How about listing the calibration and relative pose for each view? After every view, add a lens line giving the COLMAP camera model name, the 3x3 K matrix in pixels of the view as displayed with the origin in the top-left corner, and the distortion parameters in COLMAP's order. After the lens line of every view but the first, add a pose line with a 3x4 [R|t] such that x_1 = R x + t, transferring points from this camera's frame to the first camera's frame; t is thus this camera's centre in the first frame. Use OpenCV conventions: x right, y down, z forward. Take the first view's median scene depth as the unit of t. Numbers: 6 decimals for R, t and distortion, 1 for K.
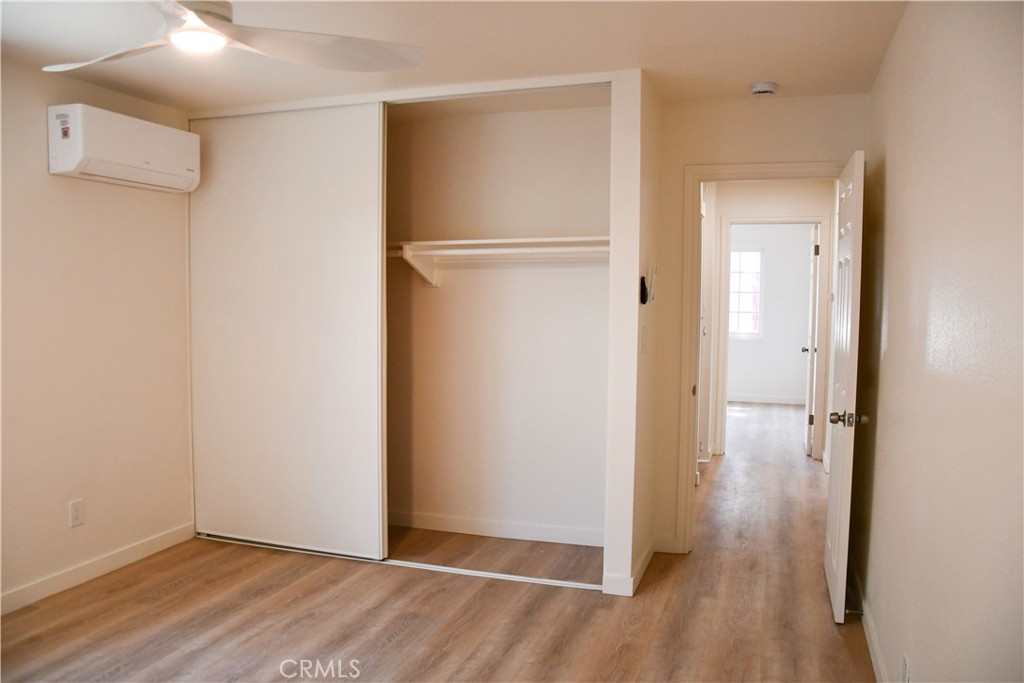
lens RADIAL K [[798.5, 0, 516.0], [0, 798.5, 345.2], [0, 0, 1]] dist [-0.160534, 0.120390]
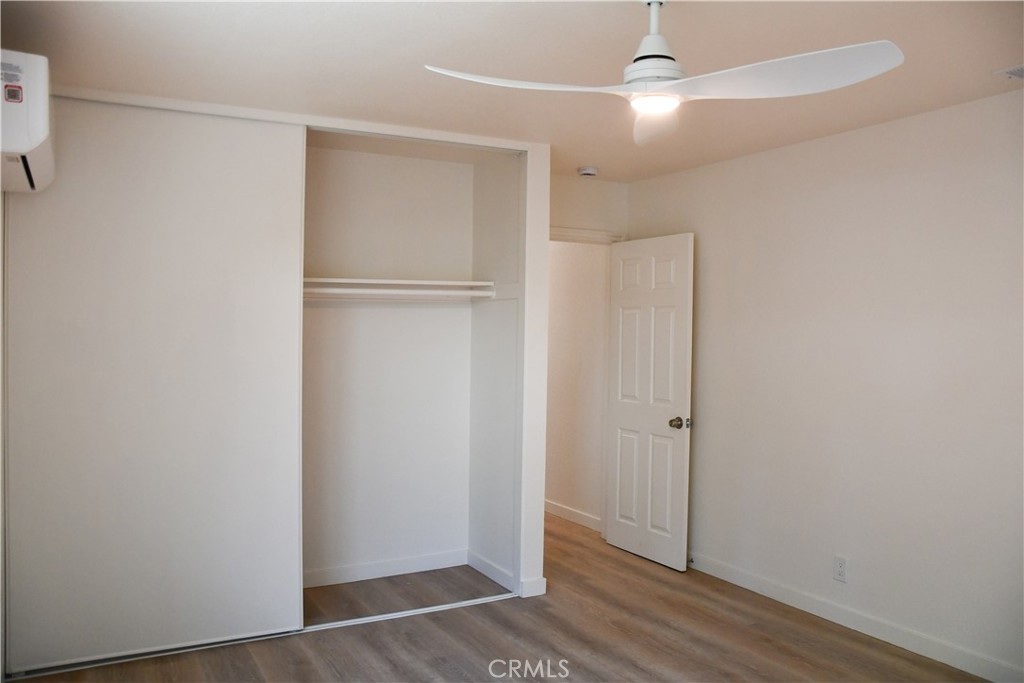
lens RADIAL K [[798.5, 0, 516.0], [0, 798.5, 345.2], [0, 0, 1]] dist [-0.160534, 0.120390]
pose [[0.672073, -0.015059, 0.740332, -0.703111], [0.042226, 0.998946, -0.018014, -0.027515], [-0.739280, 0.043368, 0.672000, 0.220132]]
